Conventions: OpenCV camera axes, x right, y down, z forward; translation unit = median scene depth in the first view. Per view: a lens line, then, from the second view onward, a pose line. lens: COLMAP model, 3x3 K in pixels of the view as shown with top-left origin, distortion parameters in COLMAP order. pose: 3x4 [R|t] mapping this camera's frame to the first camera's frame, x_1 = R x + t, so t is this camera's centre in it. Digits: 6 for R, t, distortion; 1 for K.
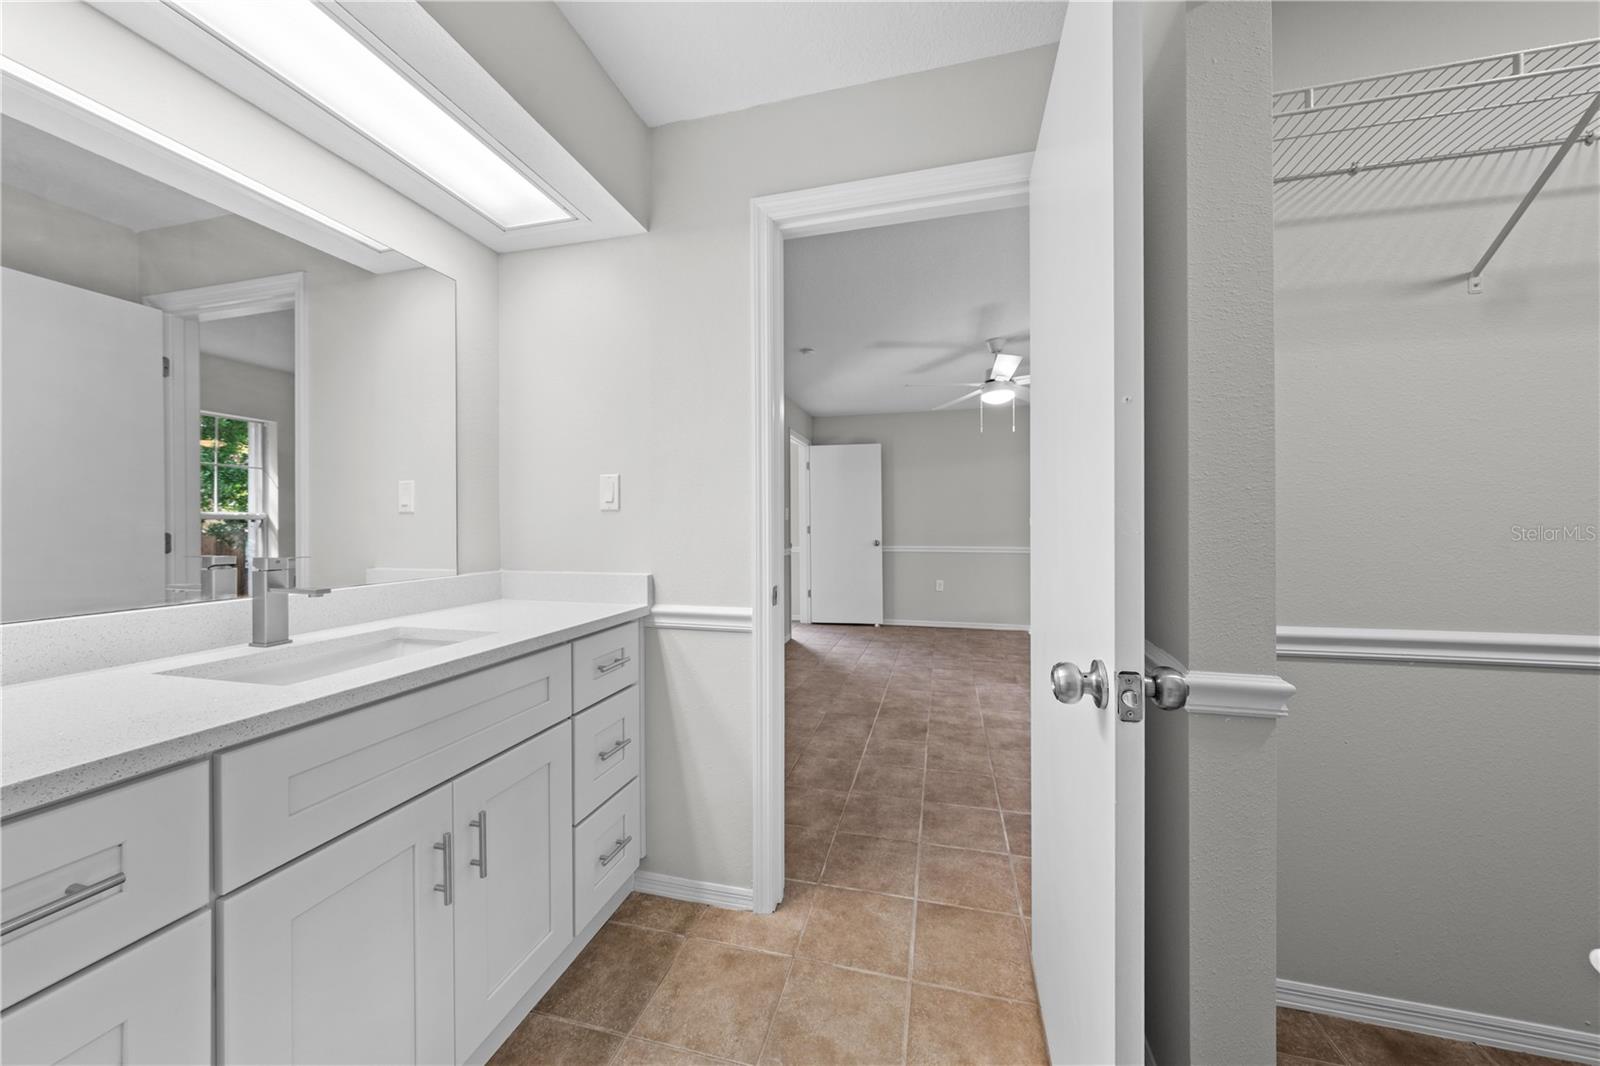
lens RADIAL K [[545.1, 0, 807.8], [0, 545.1, 525.8], [0, 0, 1]] dist [-0.003268, -0.000030]
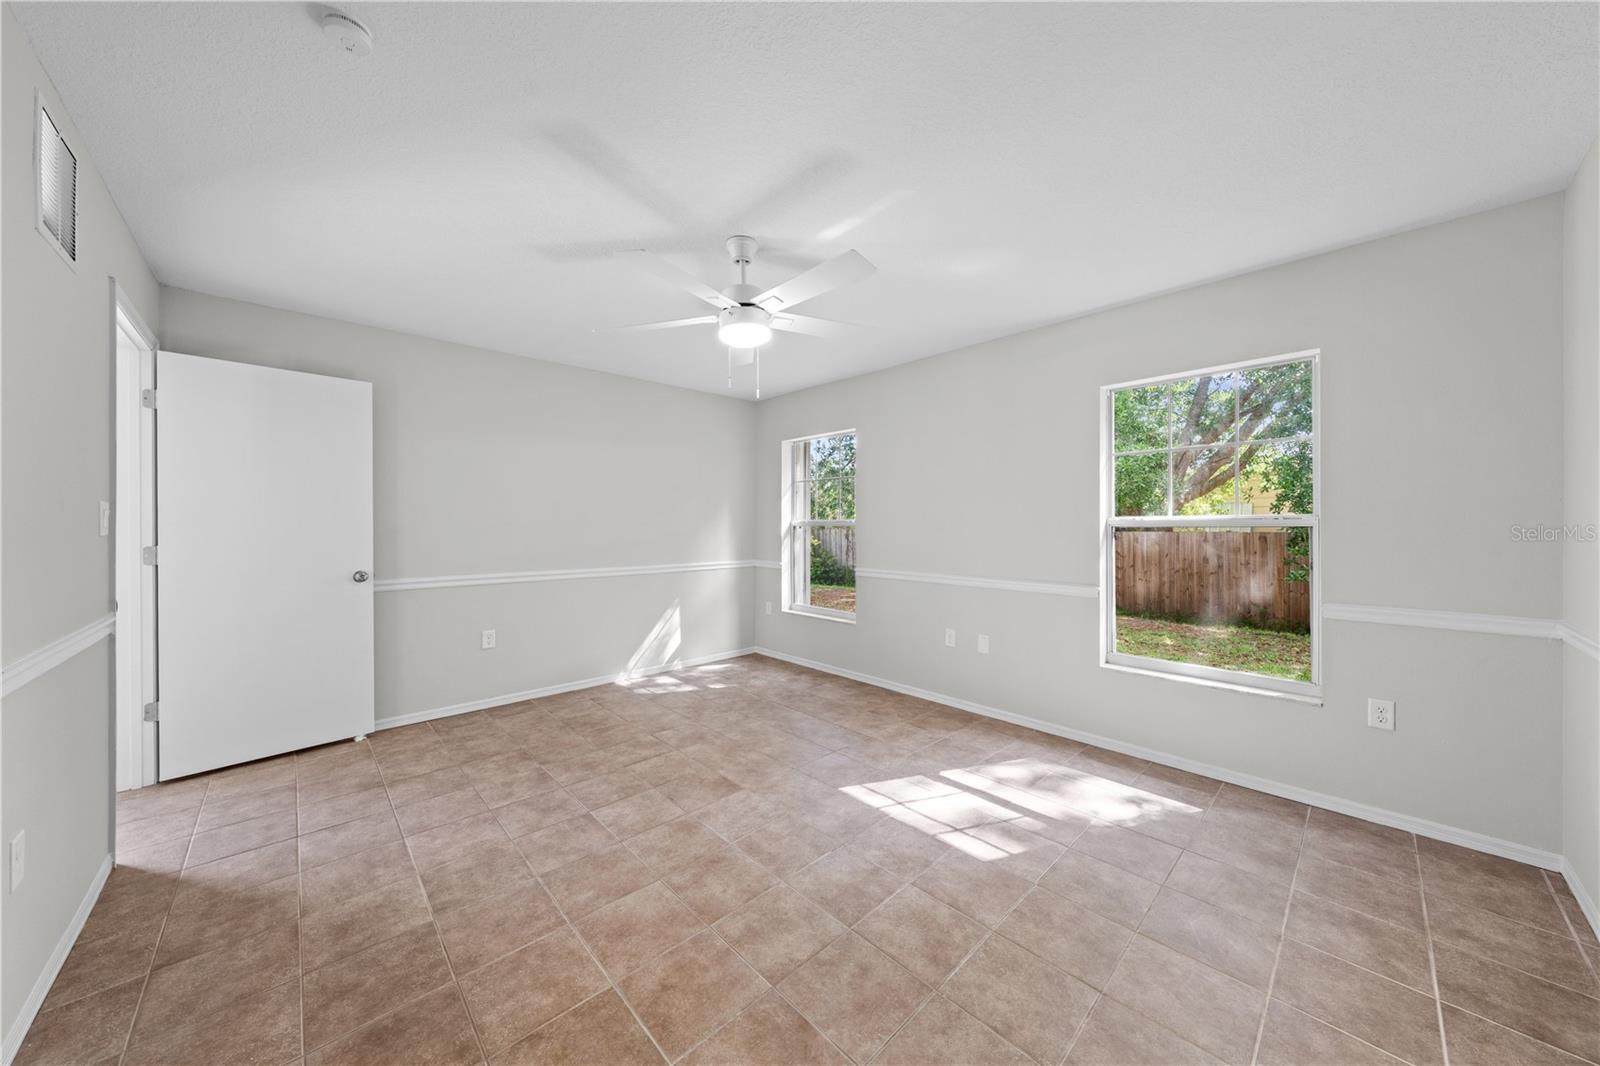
lens RADIAL K [[545.1, 0, 800.4], [0, 545.1, 524.1], [0, 0, 1]] dist [-0.003268, -0.000030]
pose [[0.540309, 0.003866, 0.841458, -0.149103], [0.001870, 0.999981, -0.005795, -0.025910], [-0.841464, 0.004705, 0.540292, 0.710805]]
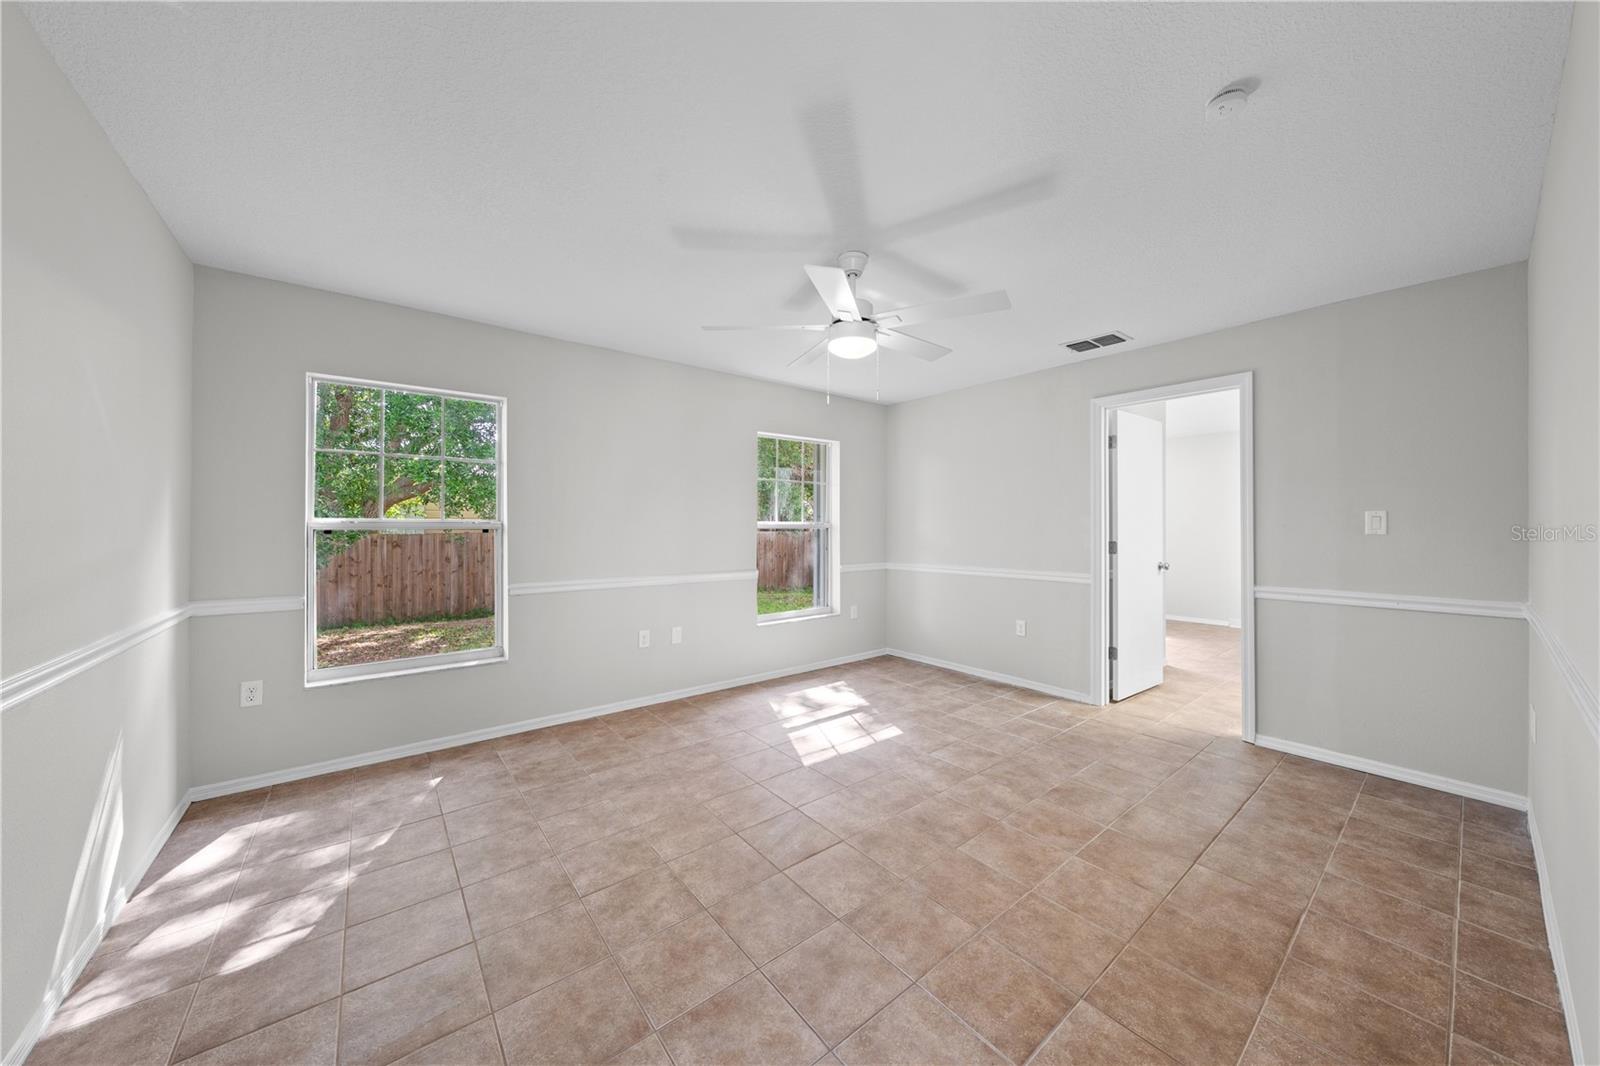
lens RADIAL K [[545.1, 0, 797.3], [0, 545.1, 528.7], [0, 0, 1]] dist [-0.003268, -0.000030]
pose [[-0.791831, 0.000032, 0.610740, 0.014543], [0.005670, 0.999957, 0.007299, -0.035718], [-0.610714, 0.009243, -0.791797, 1.780636]]
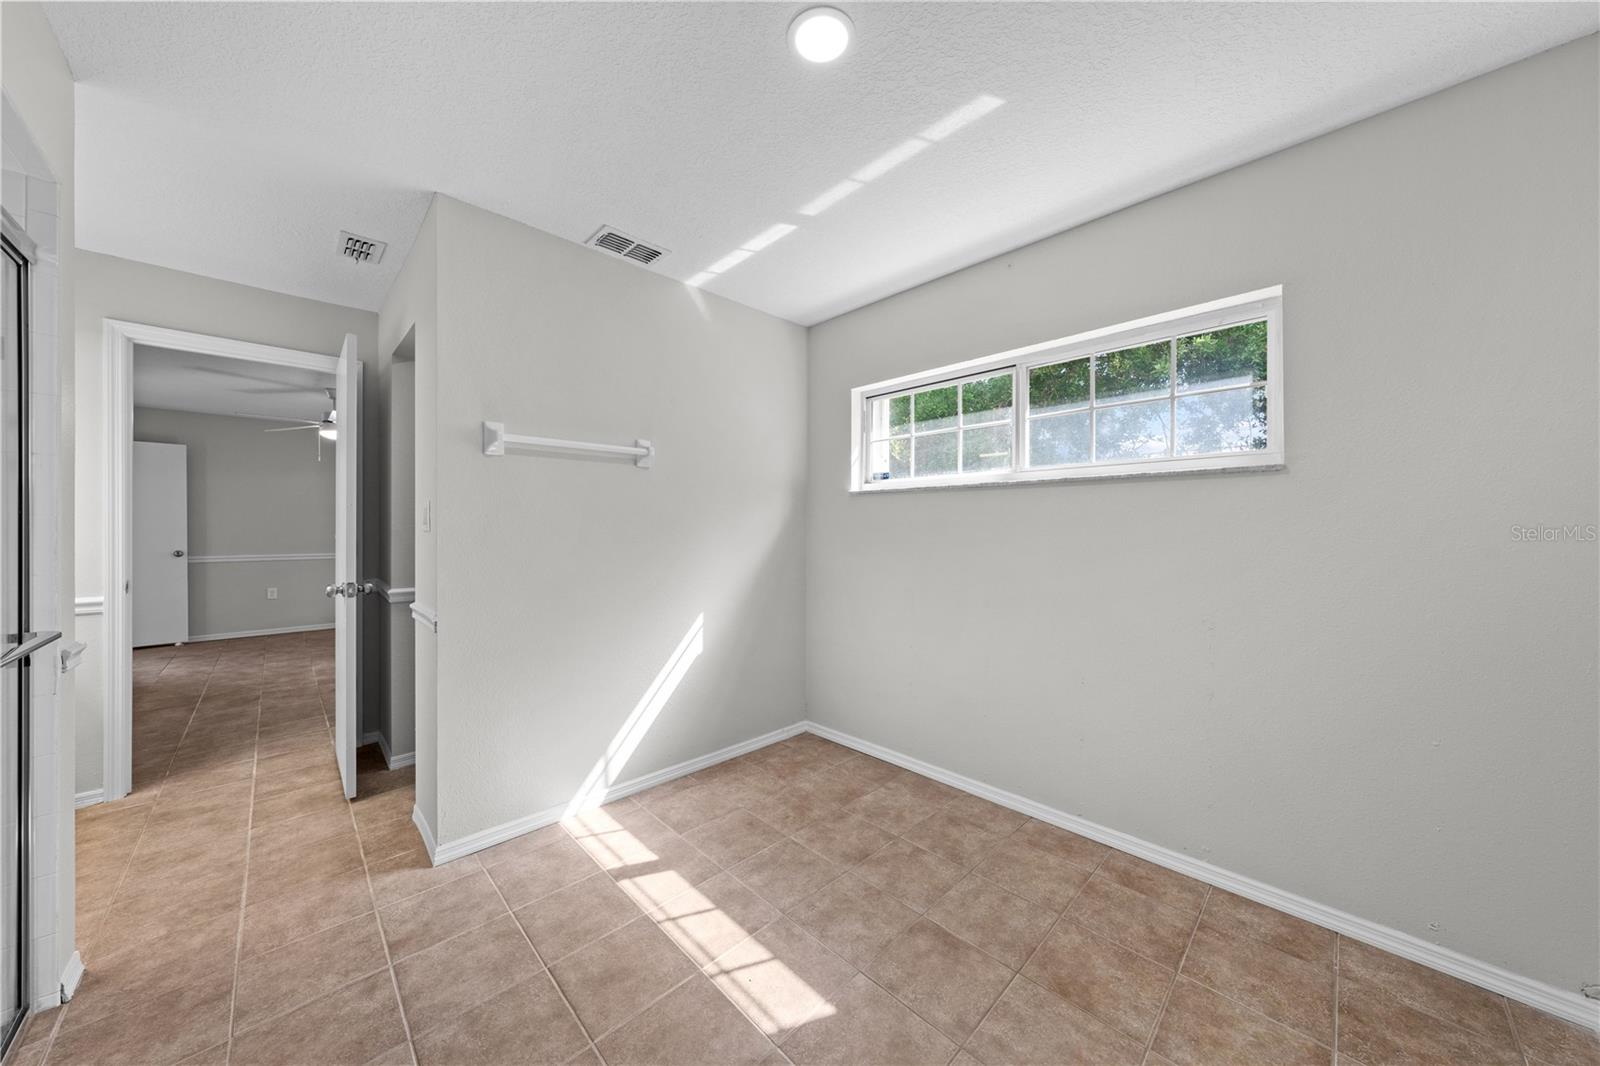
lens RADIAL K [[545.1, 0, 811.1], [0, 545.1, 524.6], [0, 0, 1]] dist [-0.003268, -0.000030]
pose [[0.522397, 0.005565, 0.852684, -0.177949], [0.002218, 0.999966, -0.007885, -0.014754], [-0.852699, 0.006010, 0.522367, -0.706563]]
